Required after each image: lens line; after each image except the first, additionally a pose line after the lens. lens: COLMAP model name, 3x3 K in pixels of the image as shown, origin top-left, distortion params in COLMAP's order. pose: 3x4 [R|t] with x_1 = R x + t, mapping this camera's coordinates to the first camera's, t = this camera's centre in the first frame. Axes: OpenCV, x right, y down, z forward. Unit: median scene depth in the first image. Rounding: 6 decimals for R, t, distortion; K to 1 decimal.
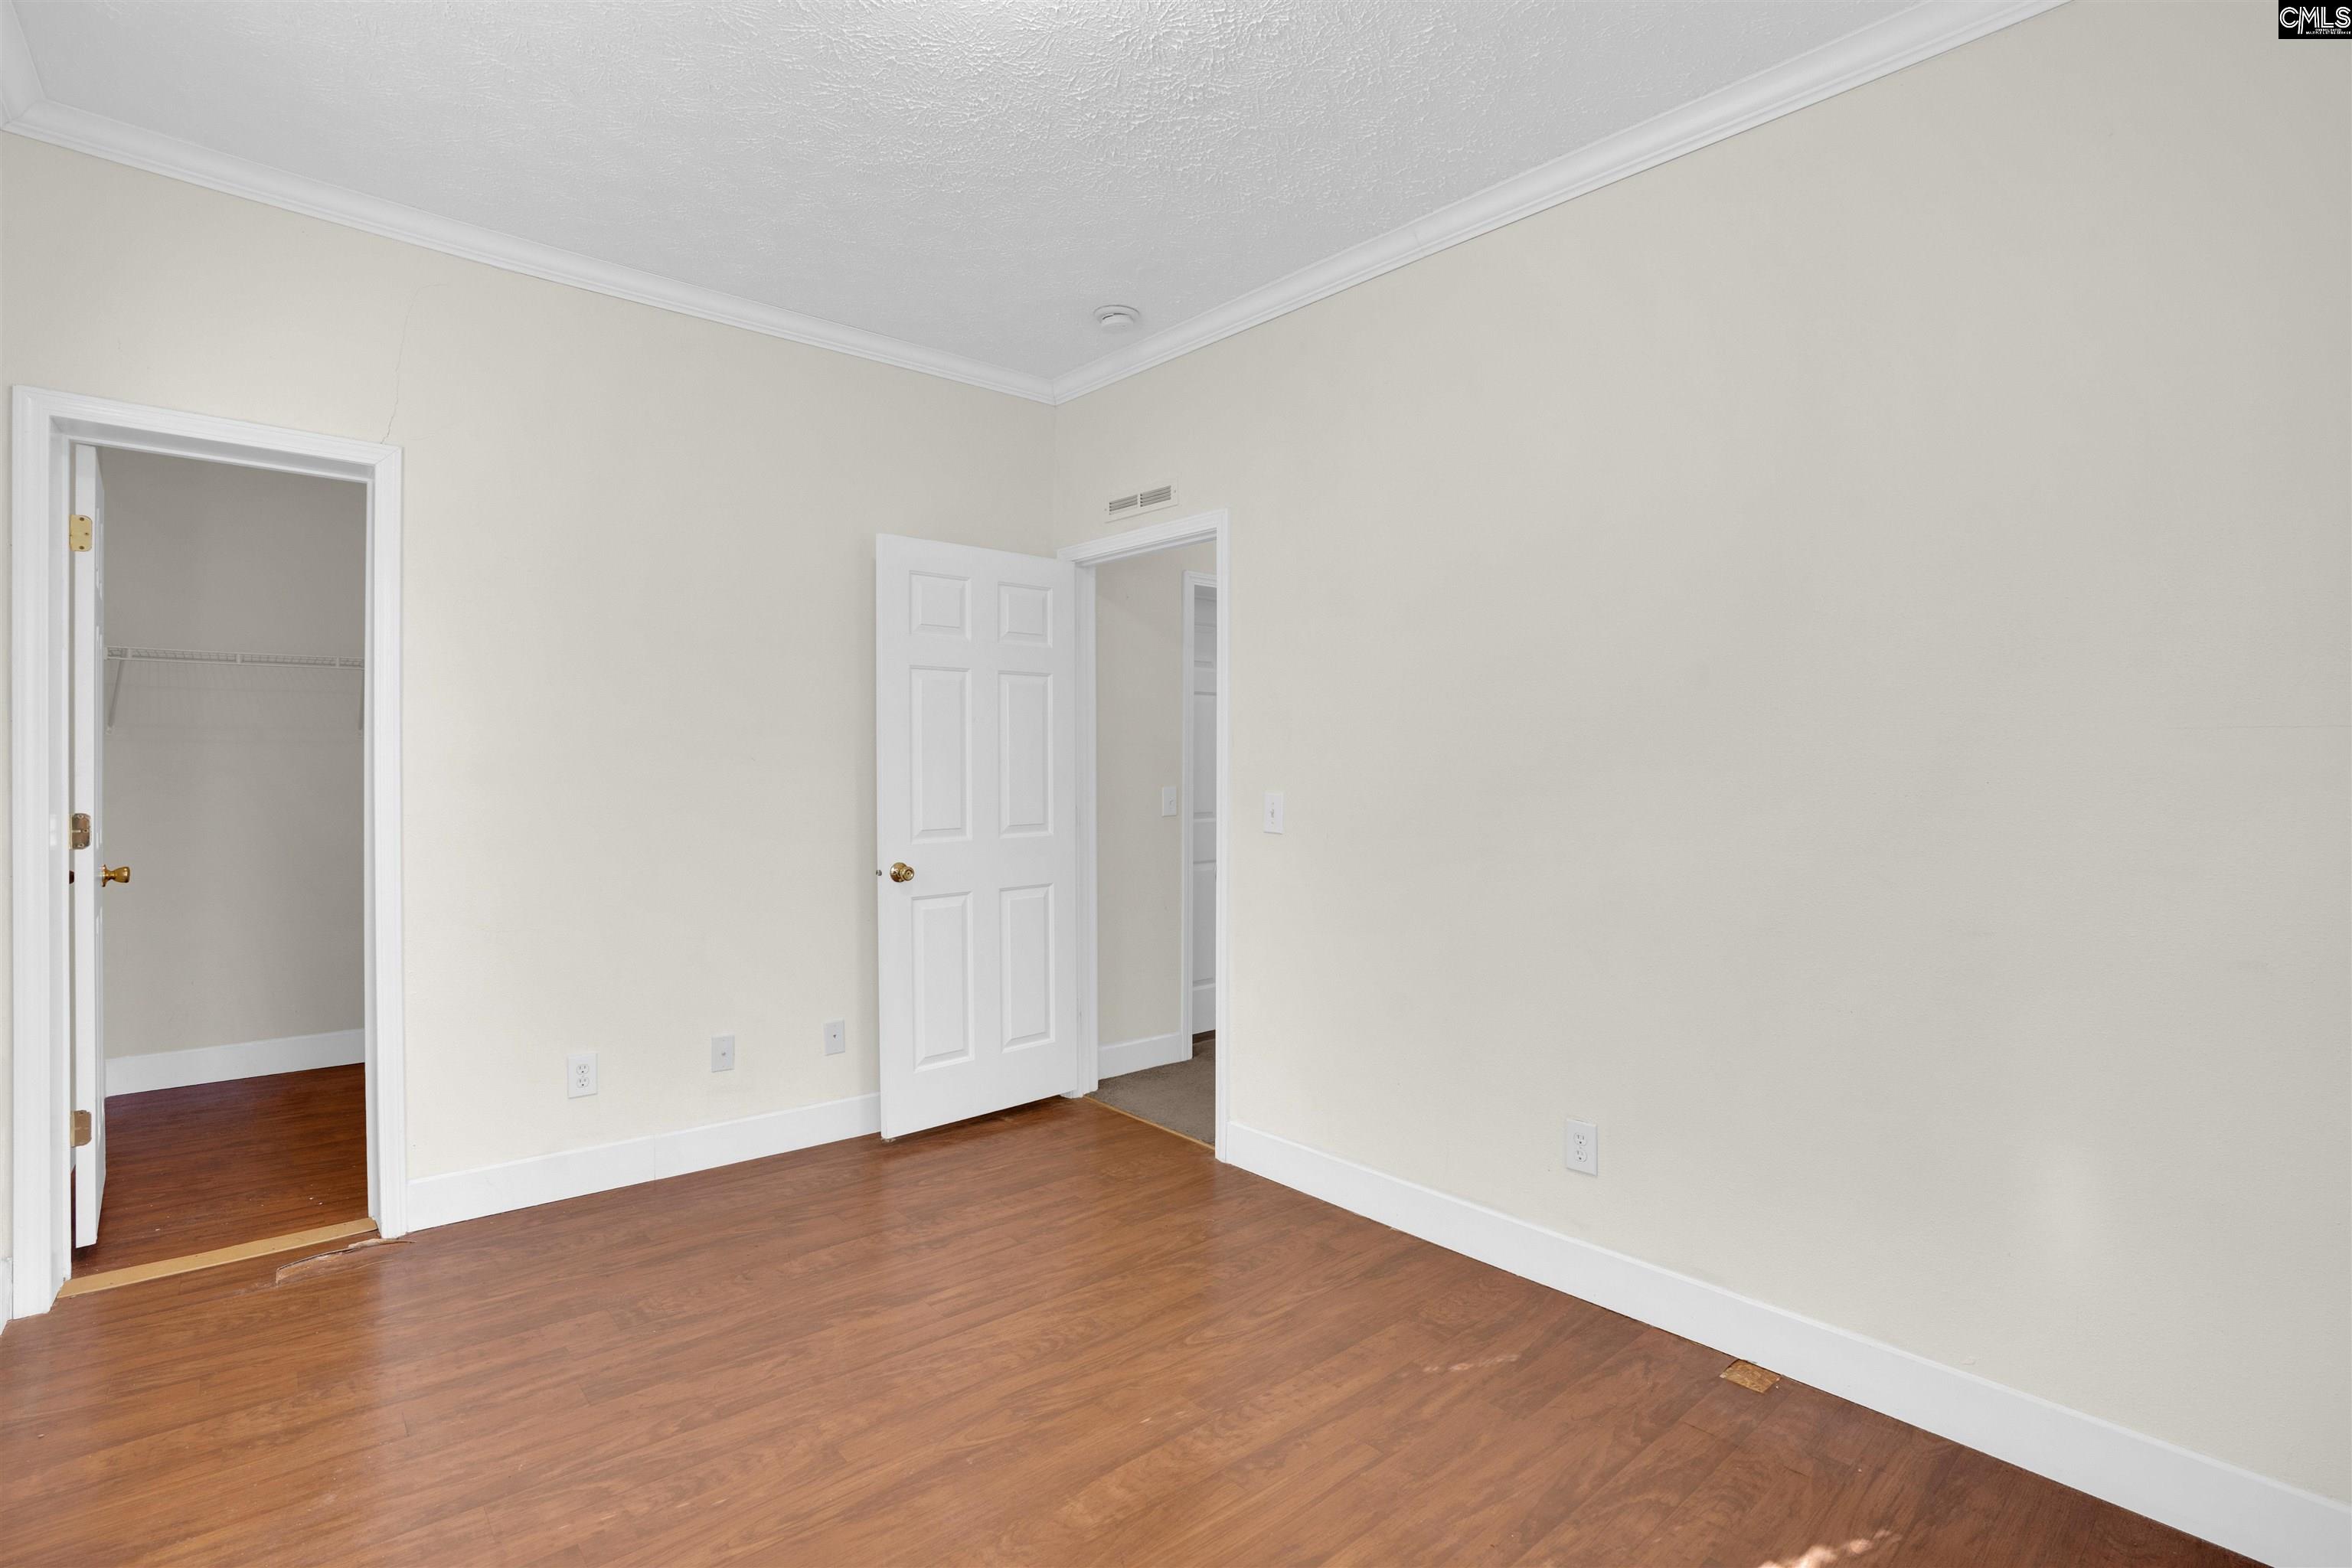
lens RADIAL K [[1100.3, 0, 1176.0], [0, 1100.3, 784.0], [0, 0, 1]] dist [-0.050017, 0.016184]
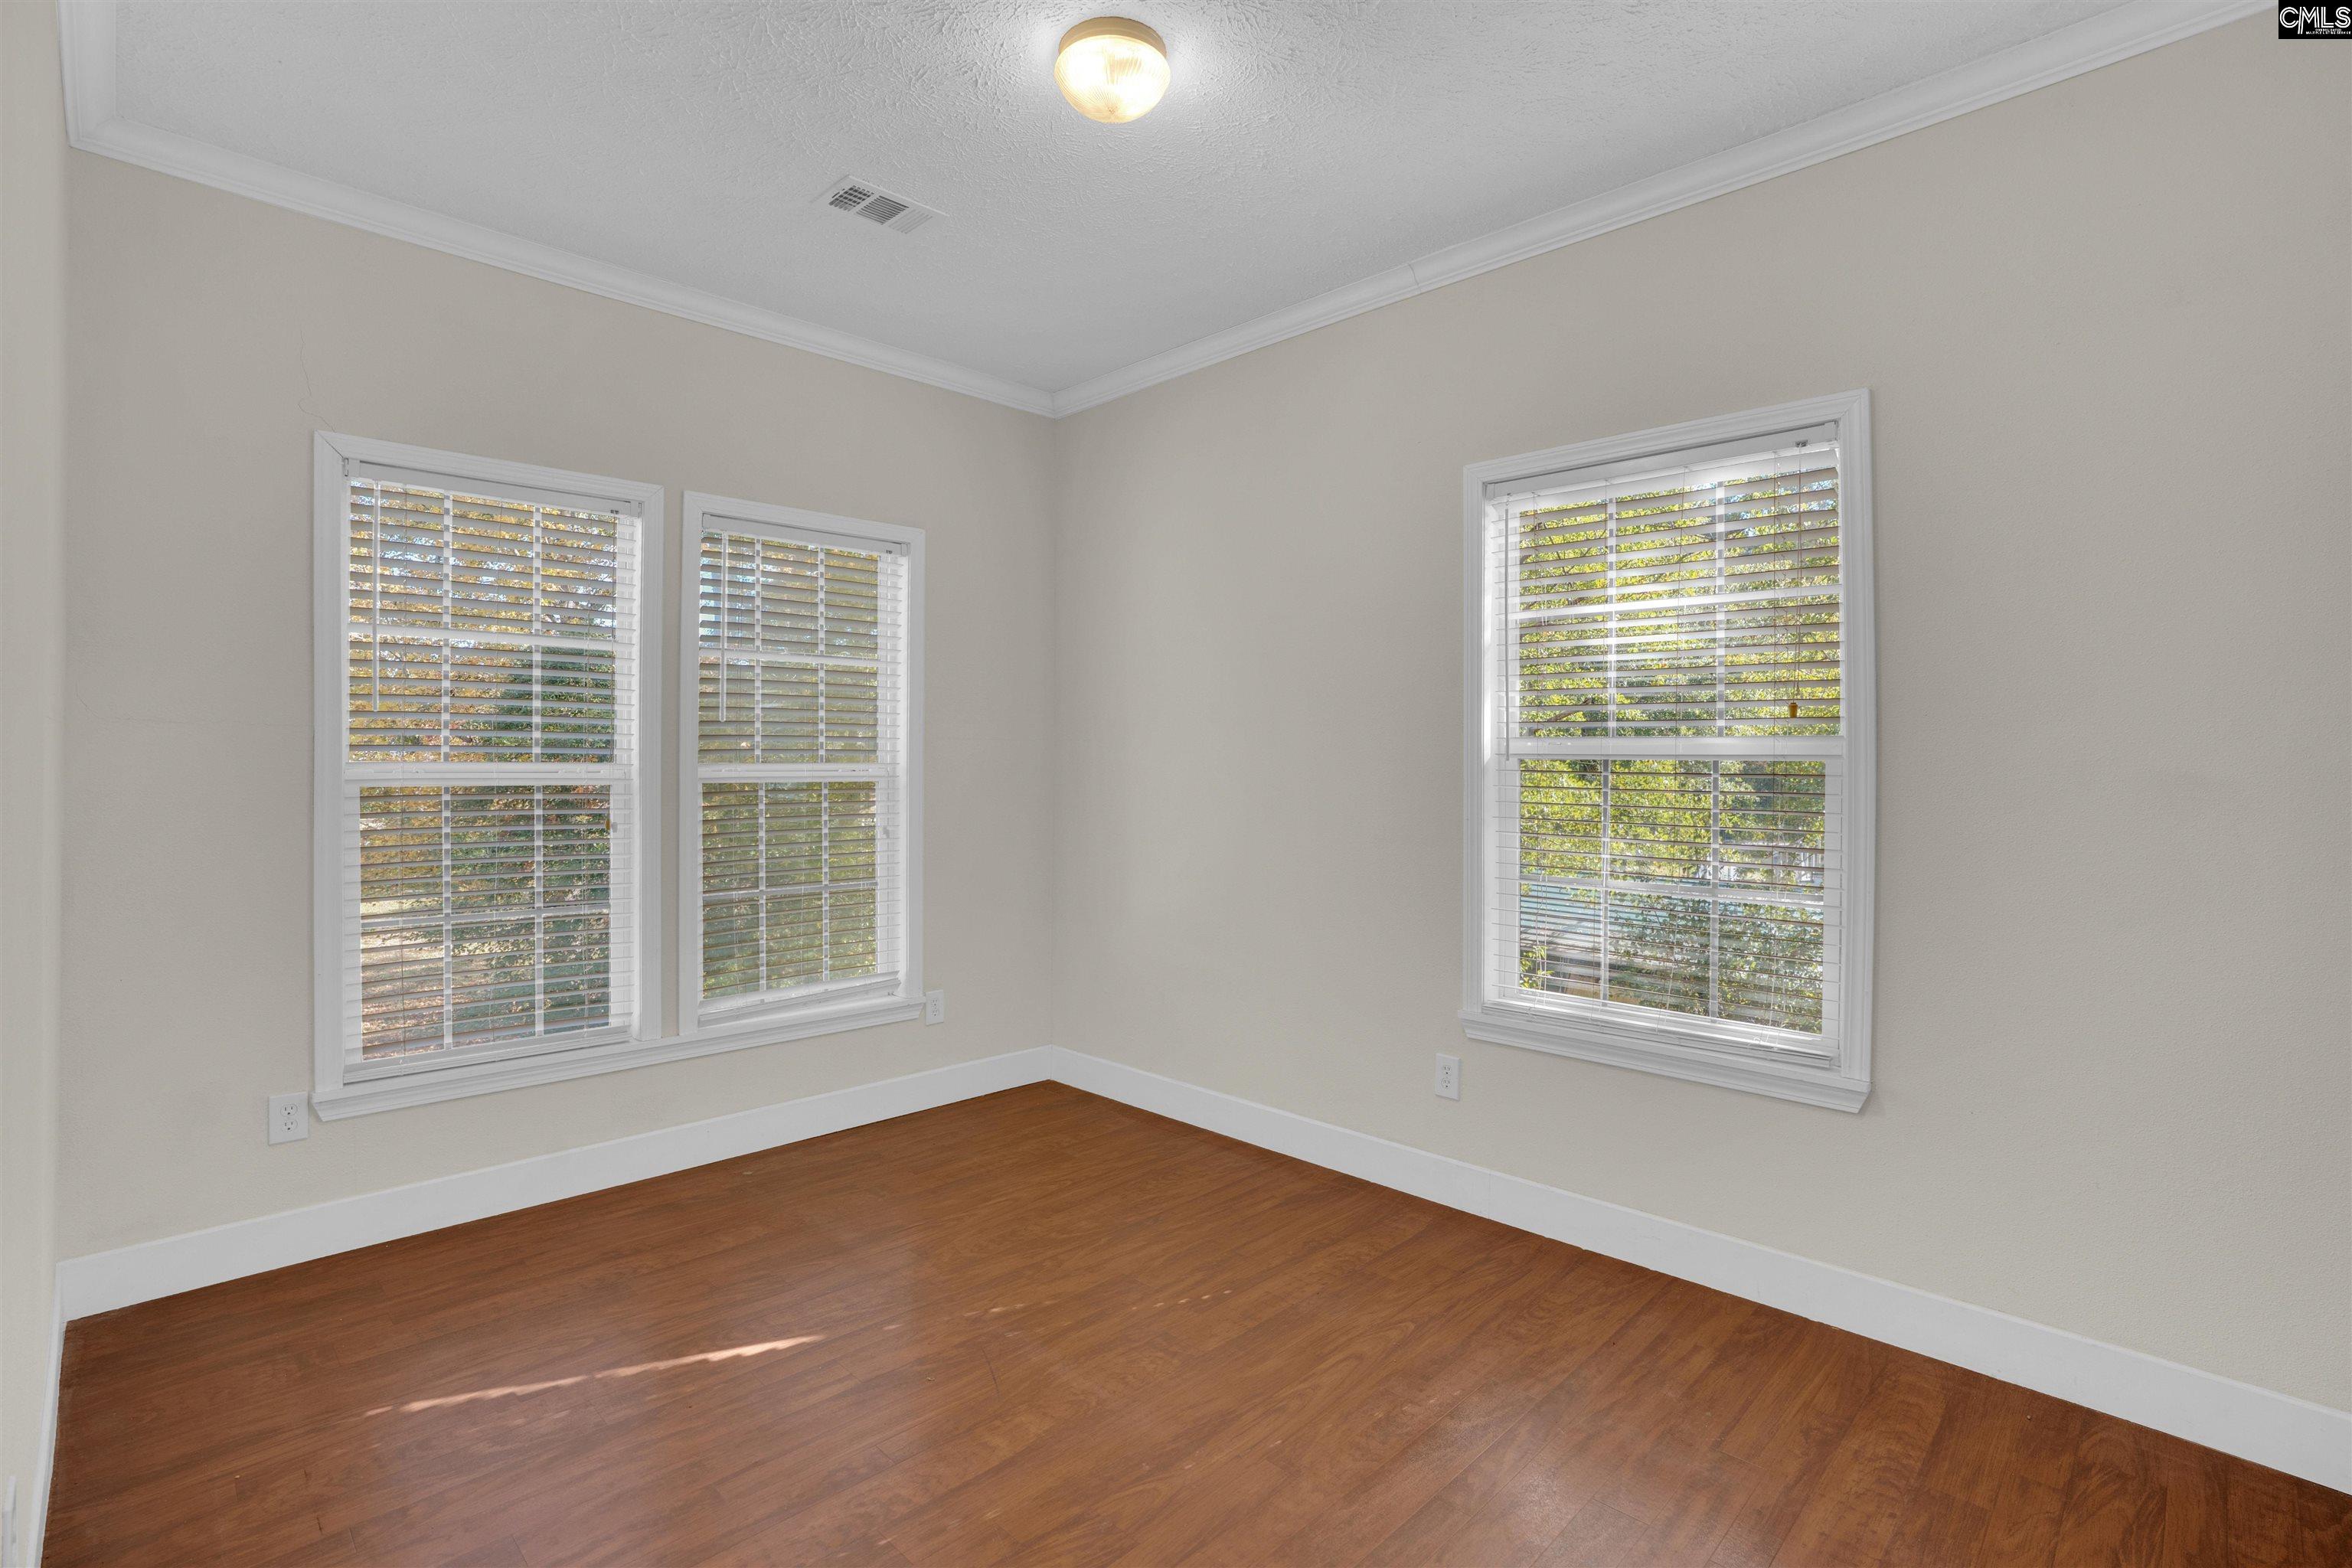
lens RADIAL K [[1100.3, 0, 1176.0], [0, 1100.3, 784.0], [0, 0, 1]] dist [-0.050017, 0.016184]
pose [[-0.997827, -0.011394, -0.064889, -0.129976], [-0.012950, 0.999637, 0.023621, -0.025555], [0.064596, 0.024410, -0.997613, 1.751670]]
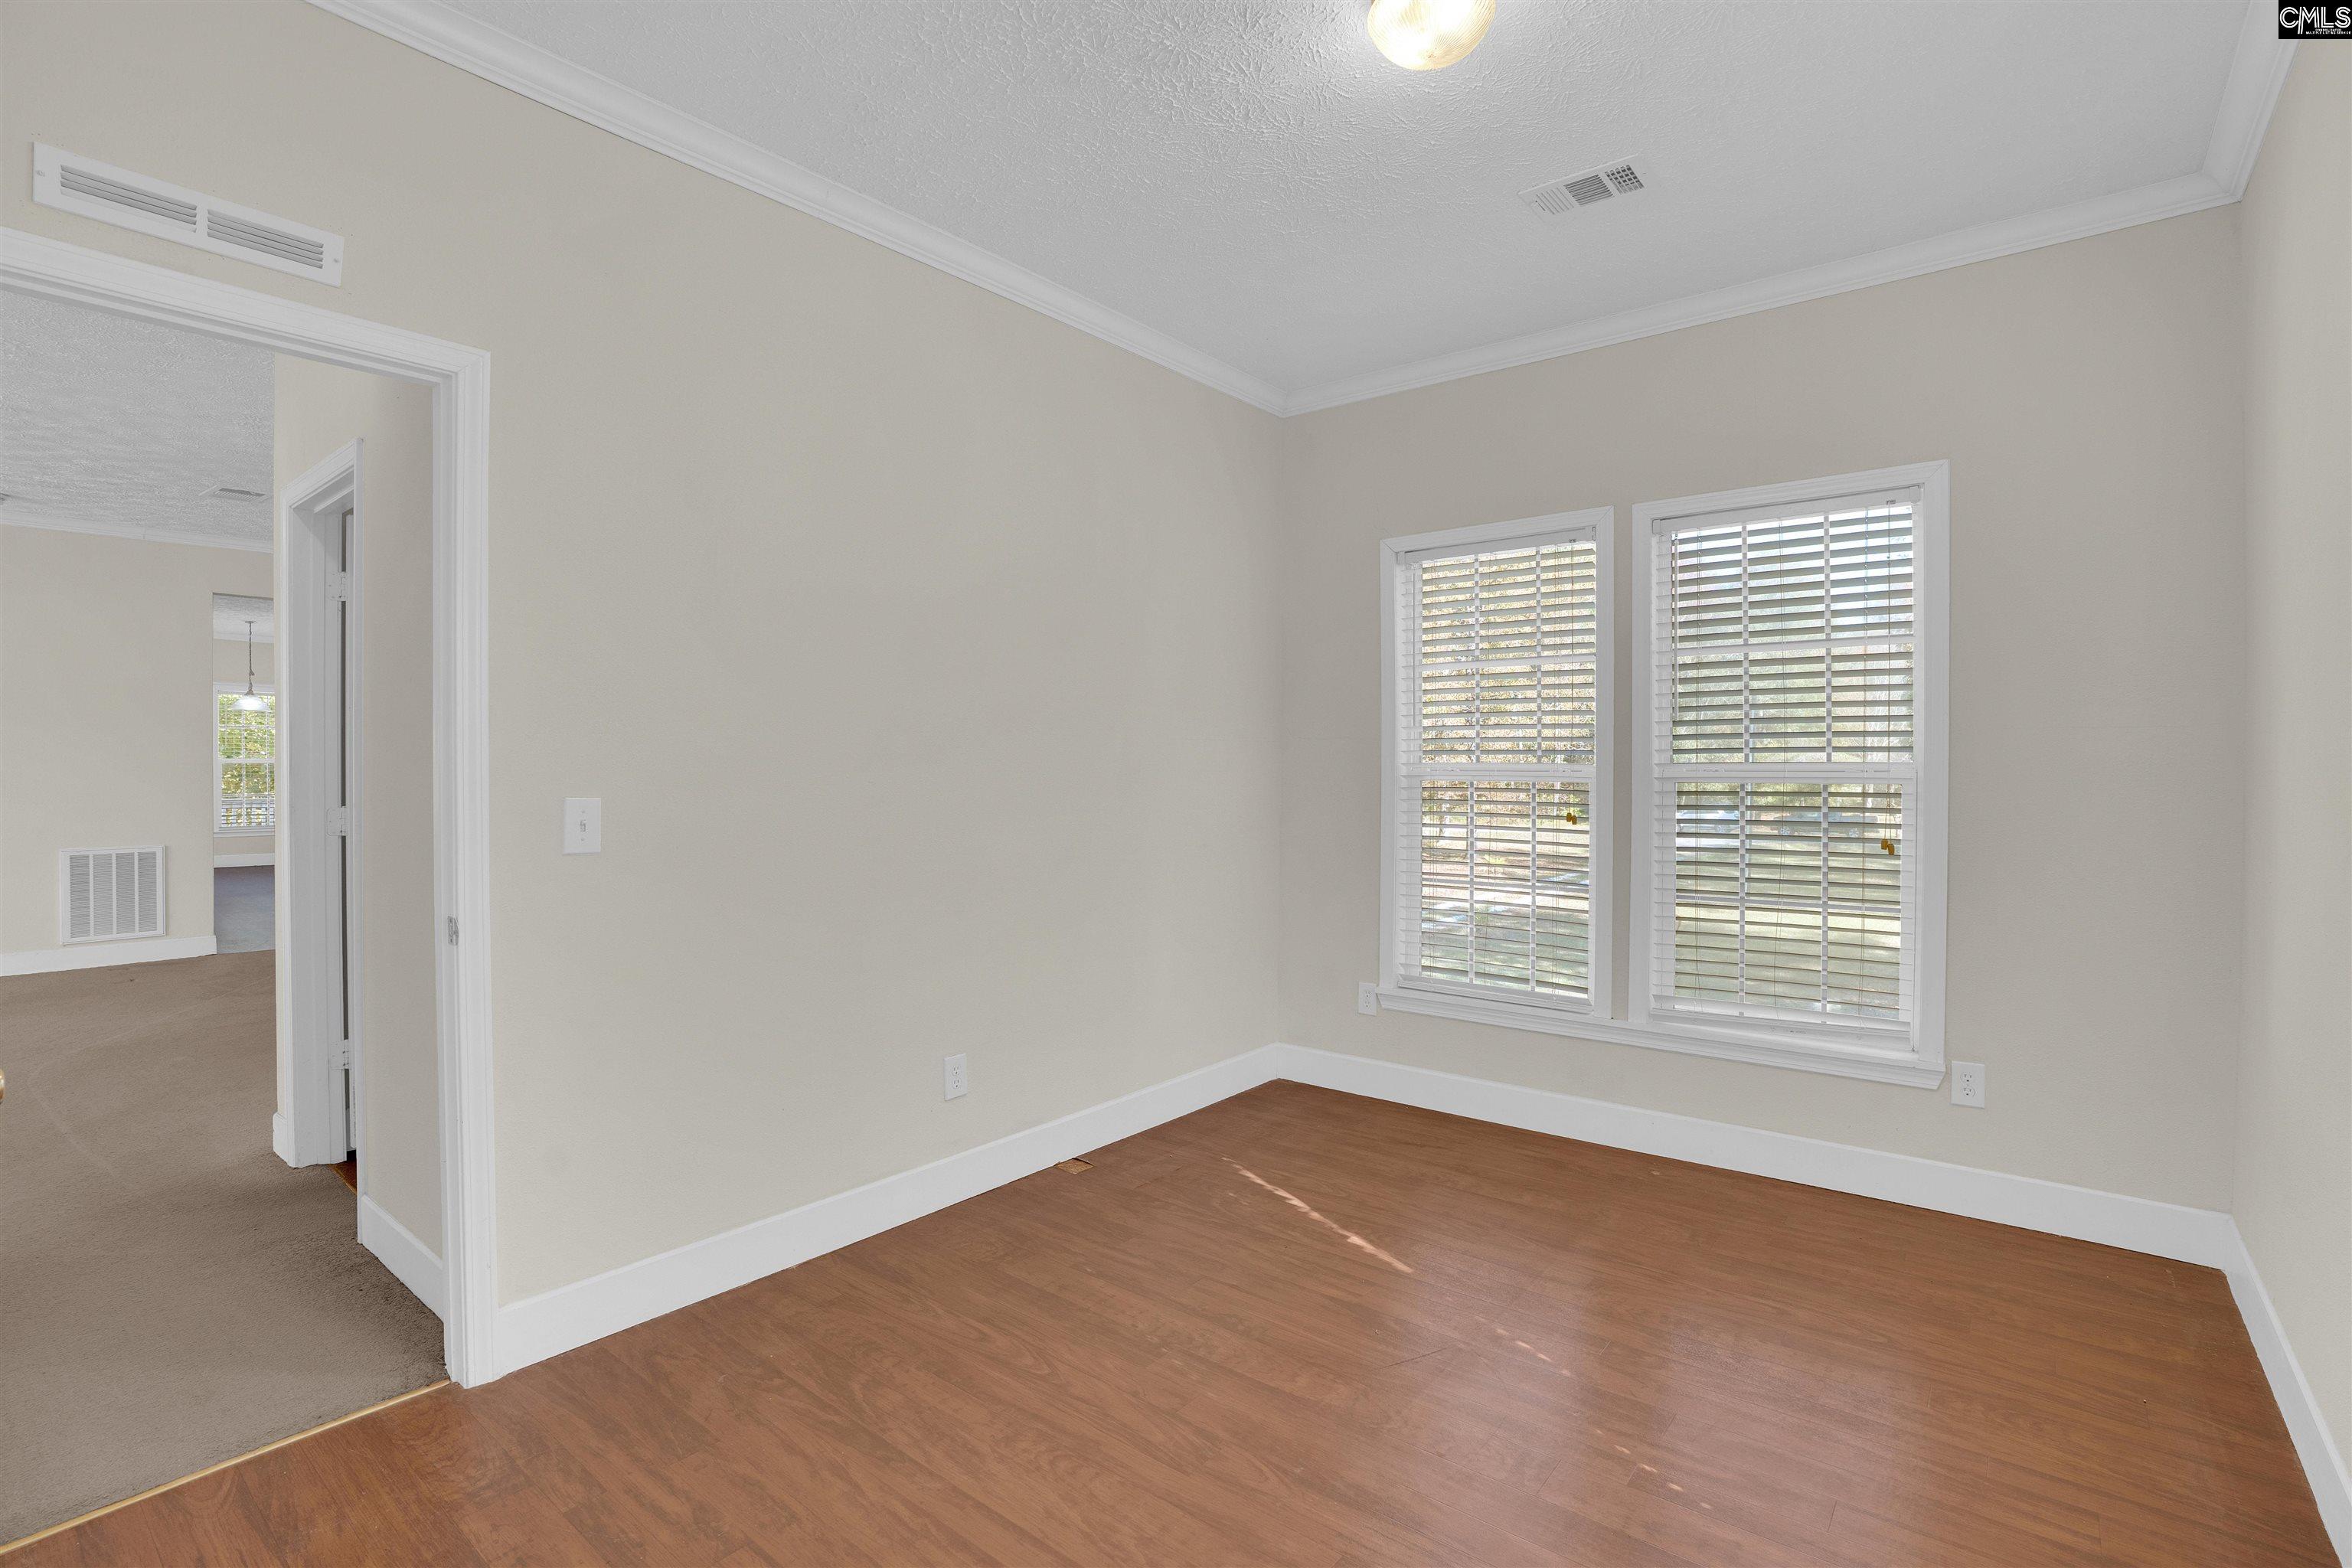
lens RADIAL K [[1100.3, 0, 1176.0], [0, 1100.3, 784.0], [0, 0, 1]] dist [-0.050017, 0.016184]
pose [[-0.168287, -0.027121, 0.985365, -1.002128], [0.006196, 0.999573, 0.028571, -0.029733], [-0.985719, 0.010913, -0.168047, 1.122808]]
